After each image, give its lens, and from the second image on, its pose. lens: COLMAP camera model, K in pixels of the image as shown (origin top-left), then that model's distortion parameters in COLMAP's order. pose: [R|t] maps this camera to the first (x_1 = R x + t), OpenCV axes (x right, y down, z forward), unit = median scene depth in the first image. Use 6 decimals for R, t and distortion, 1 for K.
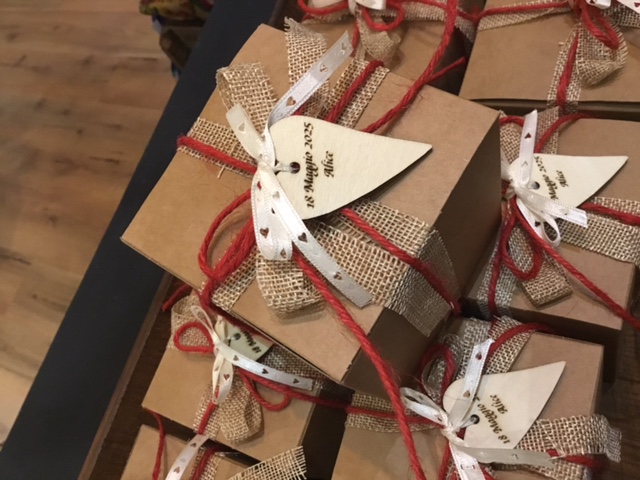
lens RADIAL K [[598.2, 0, 294.4], [0, 598.2, 239.5], [0, 0, 1]] dist [0.104380, -0.262638]
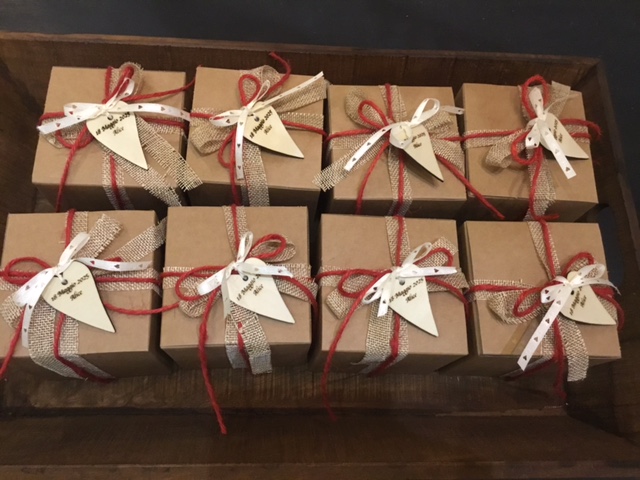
lens RADIAL K [[598.2, 0, 294.4], [0, 598.2, 239.5], [0, 0, 1]] dist [0.104380, -0.262638]
pose [[0.297661, 0.948156, 0.111343, 0.047521], [-0.925284, 0.257814, 0.278174, -0.261879], [0.235046, -0.185826, 0.954056, -0.431879]]
